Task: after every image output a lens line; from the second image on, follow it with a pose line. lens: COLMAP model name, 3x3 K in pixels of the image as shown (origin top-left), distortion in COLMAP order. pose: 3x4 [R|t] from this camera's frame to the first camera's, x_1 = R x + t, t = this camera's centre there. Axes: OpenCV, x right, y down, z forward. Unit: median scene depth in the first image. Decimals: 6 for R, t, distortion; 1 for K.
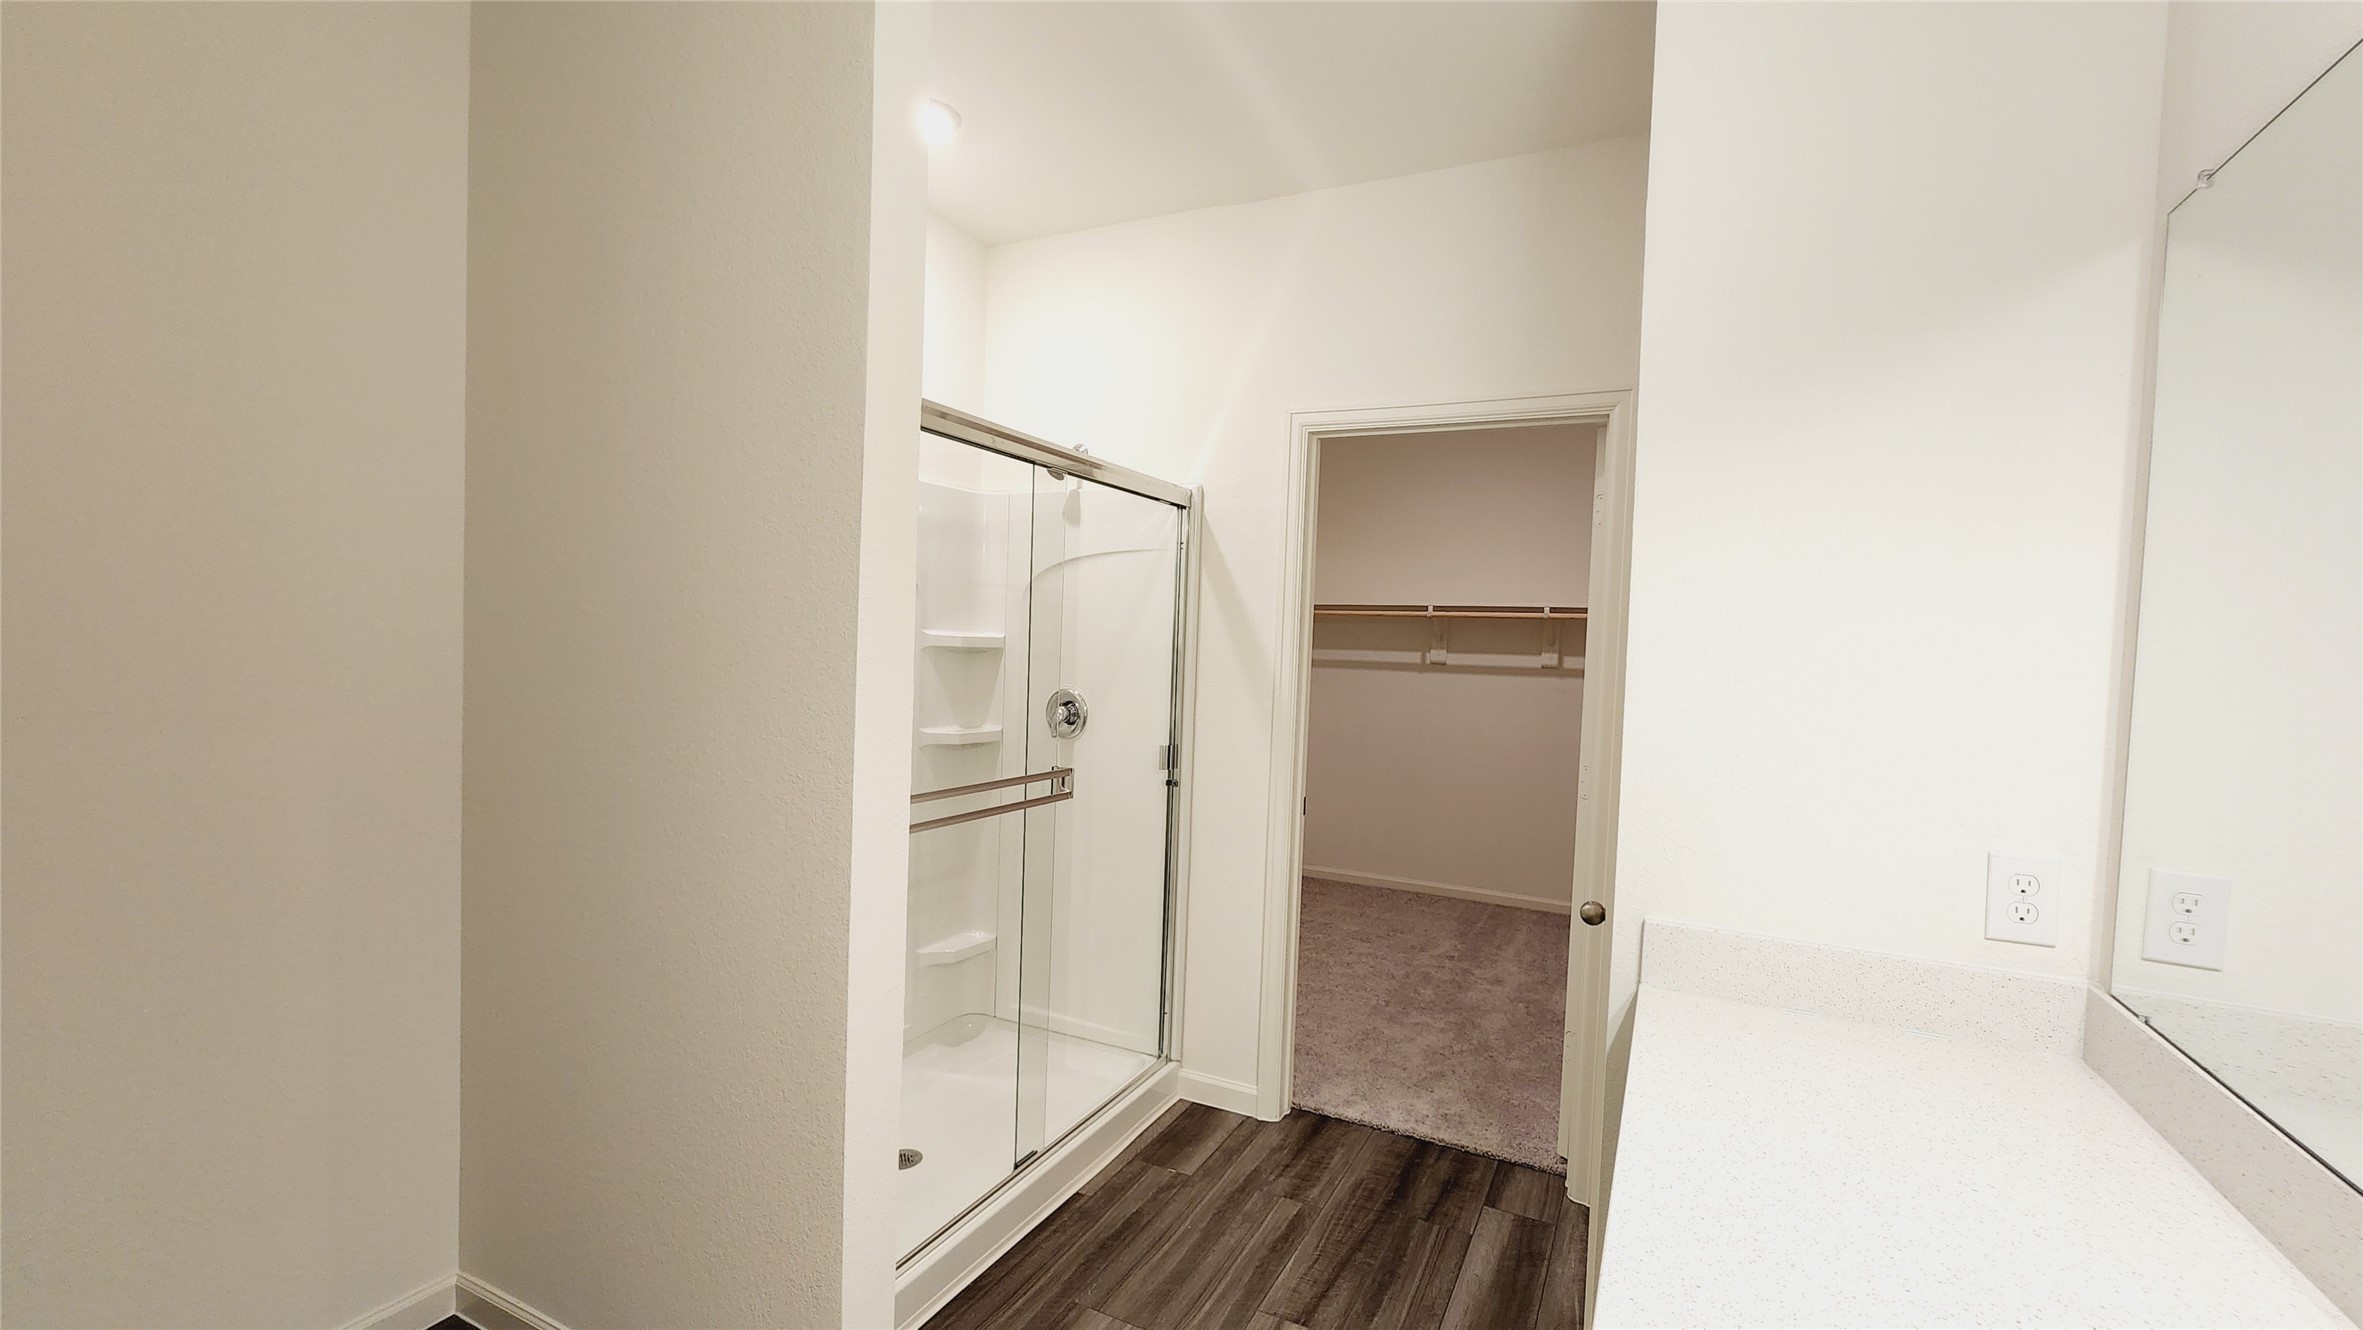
lens RADIAL K [[970.9, 0, 1200.1], [0, 970.9, 657.3], [0, 0, 1]] dist [-0.013363, 0.000133]
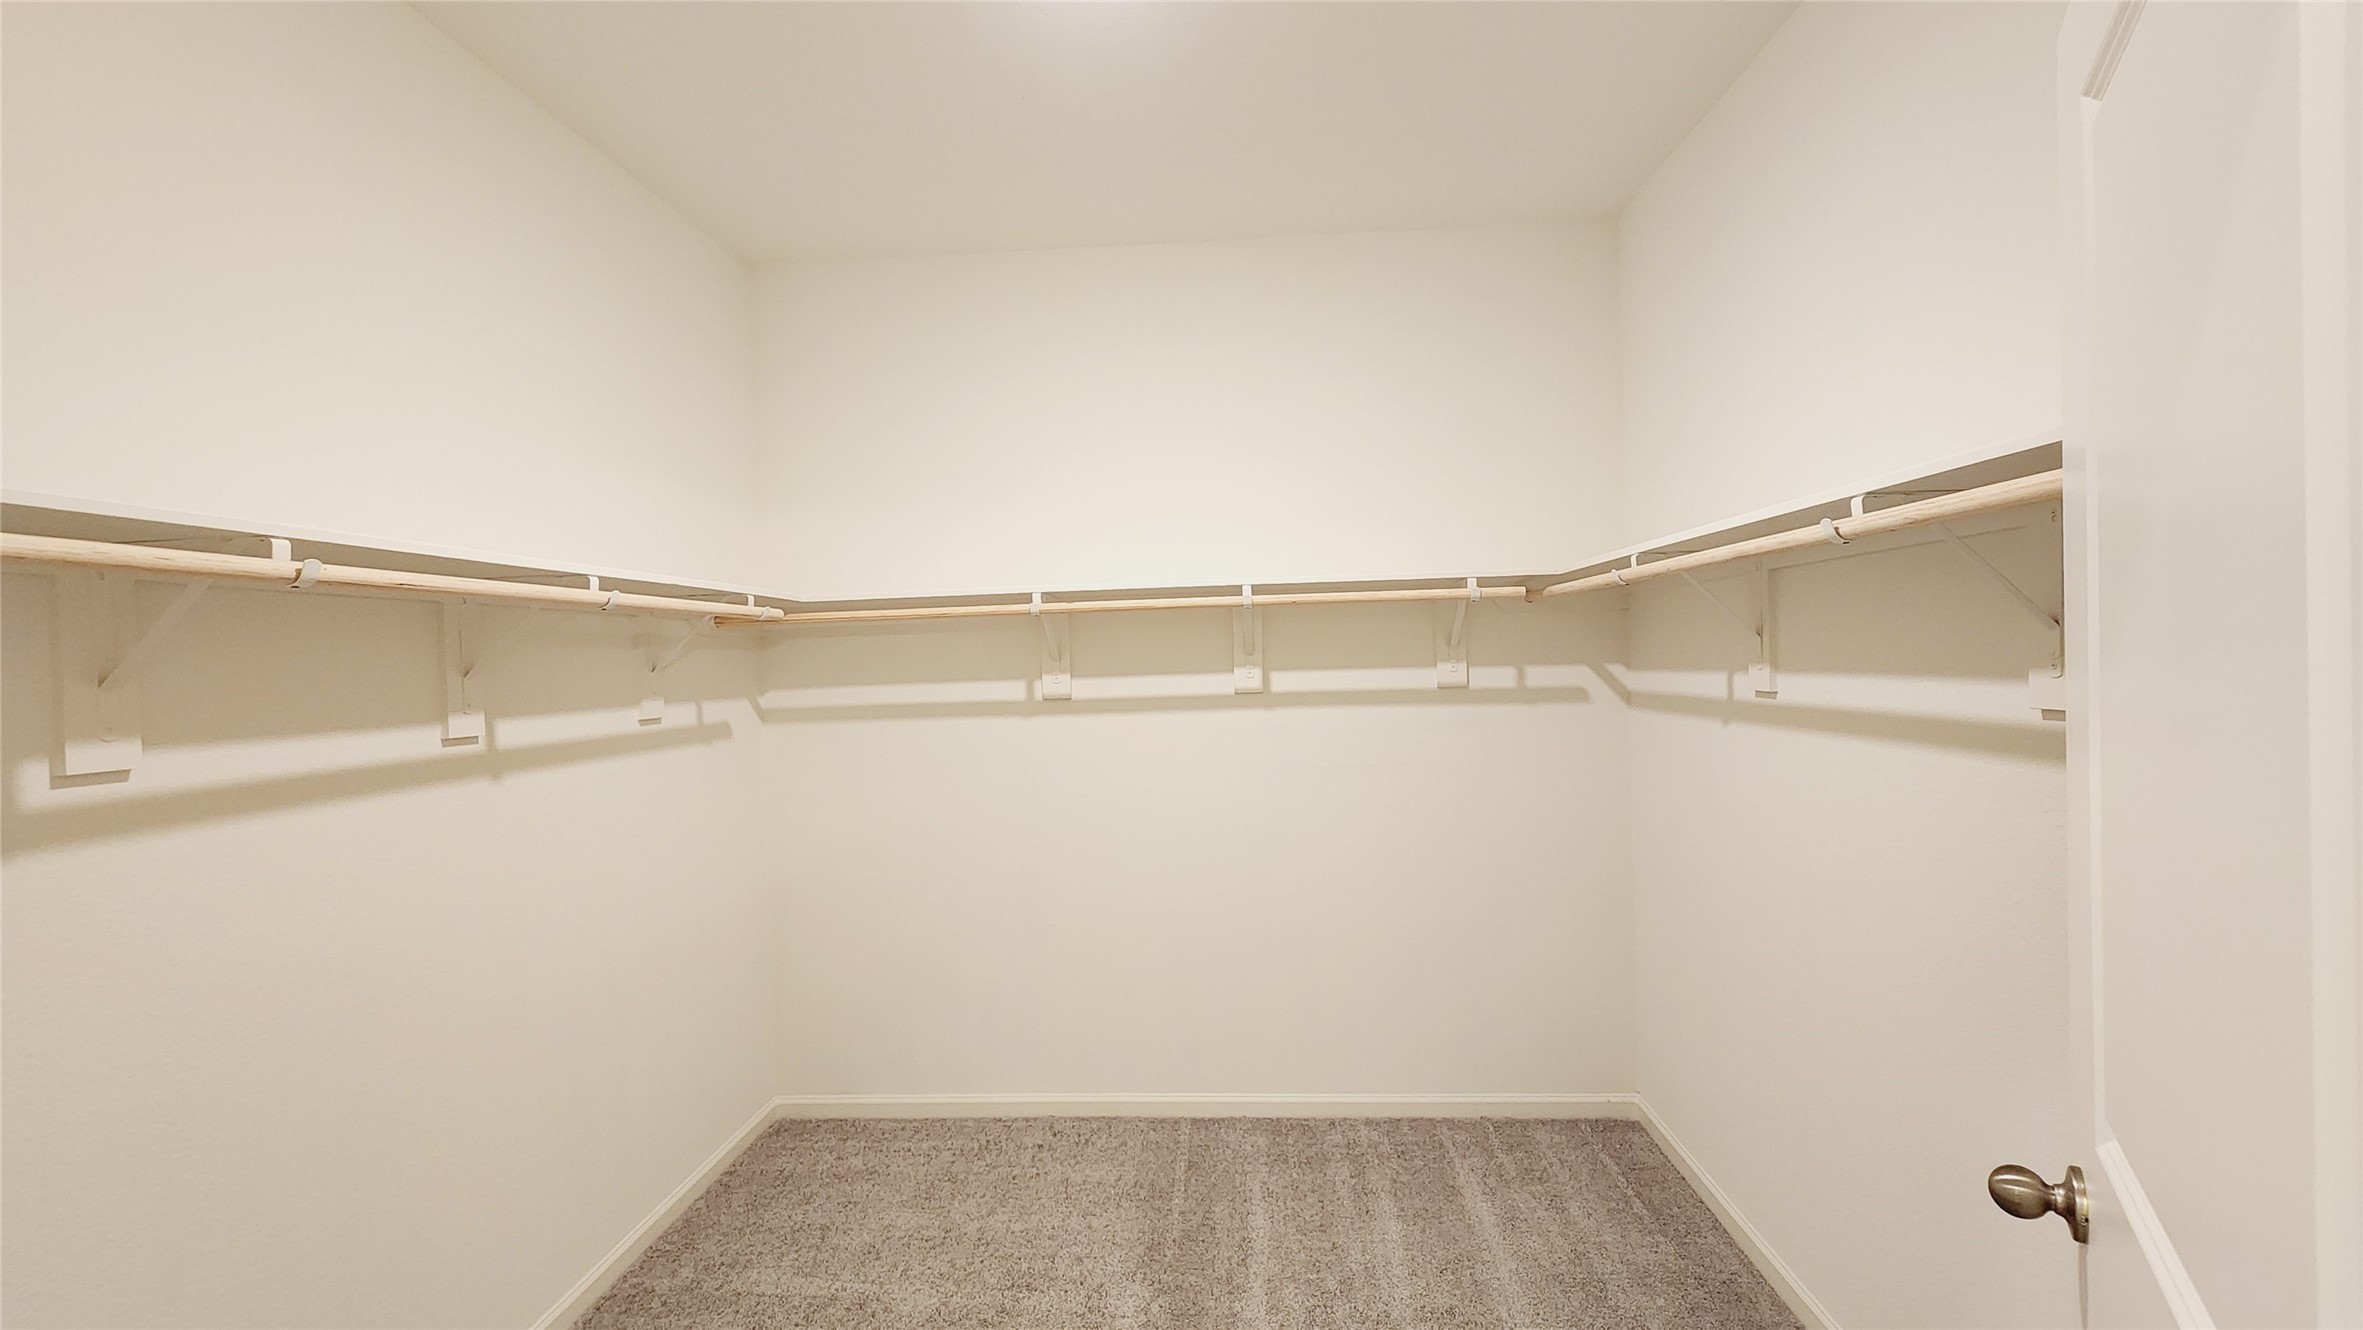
lens RADIAL K [[970.9, 0, 1194.6], [0, 970.9, 682.9], [0, 0, 1]] dist [-0.013363, 0.000133]
pose [[0.919031, -0.074814, 0.387021, 0.198574], [0.070502, 0.997189, 0.025349, -0.021746], [-0.387830, 0.003990, 0.921722, 0.877101]]
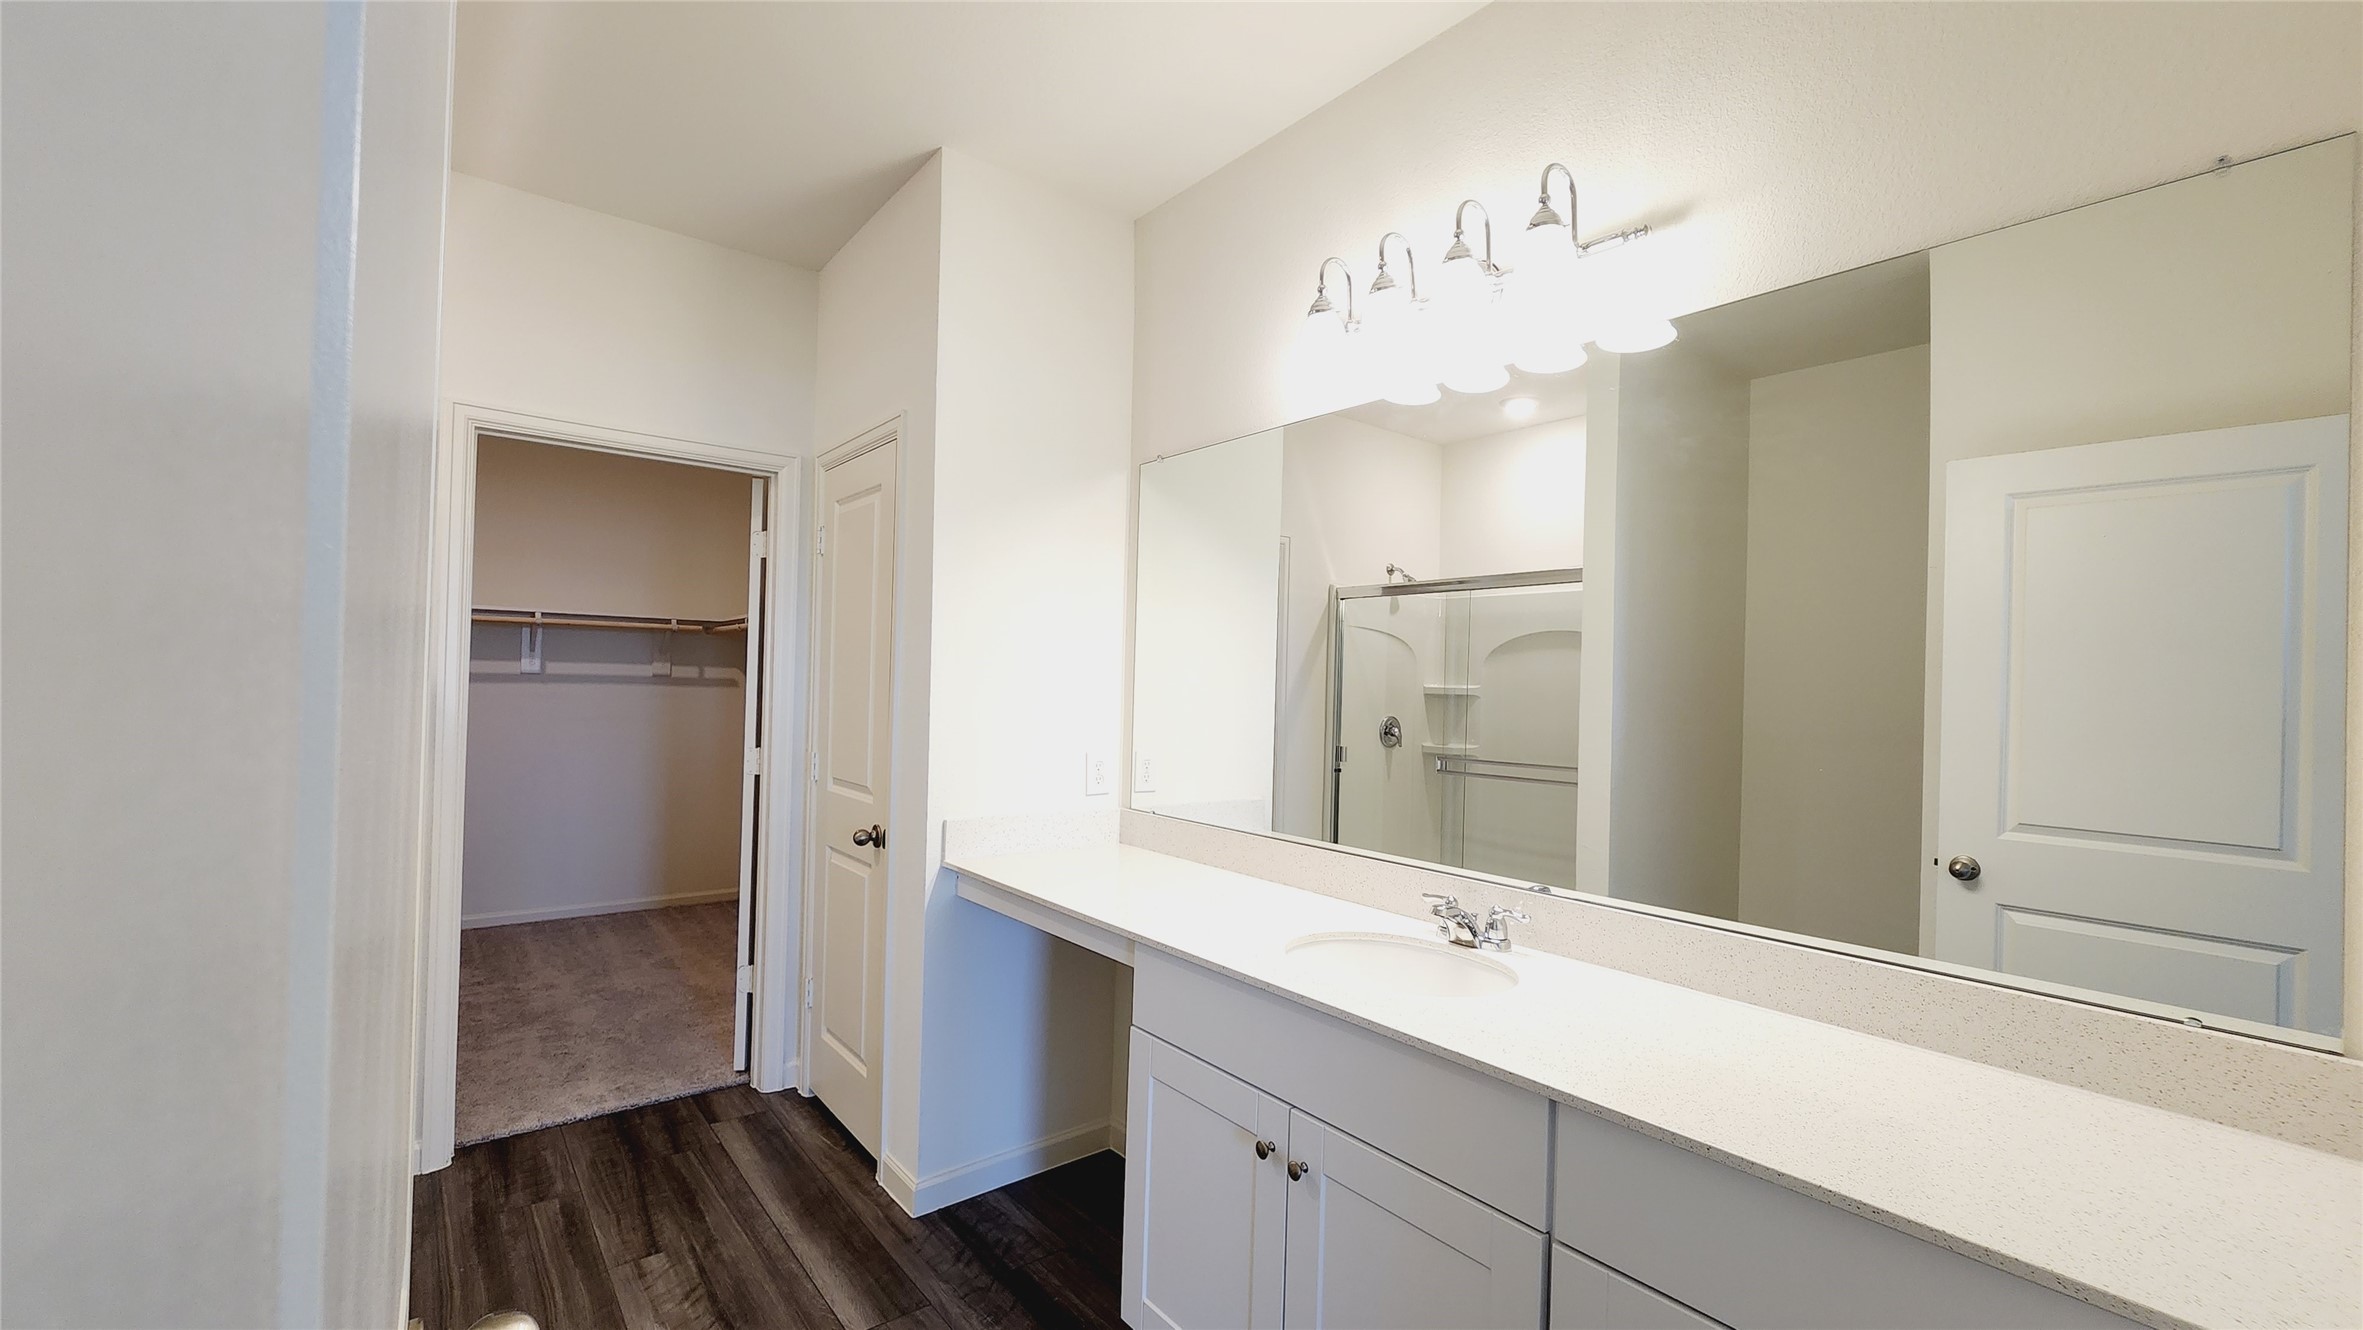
lens RADIAL K [[970.9, 0, 1189.7], [0, 970.9, 673.6], [0, 0, 1]] dist [-0.013363, 0.000133]
pose [[0.429451, -0.020094, 0.902866, -0.426547], [0.003803, 0.999784, 0.020442, -0.011554], [-0.903082, -0.005345, 0.429435, -0.039533]]
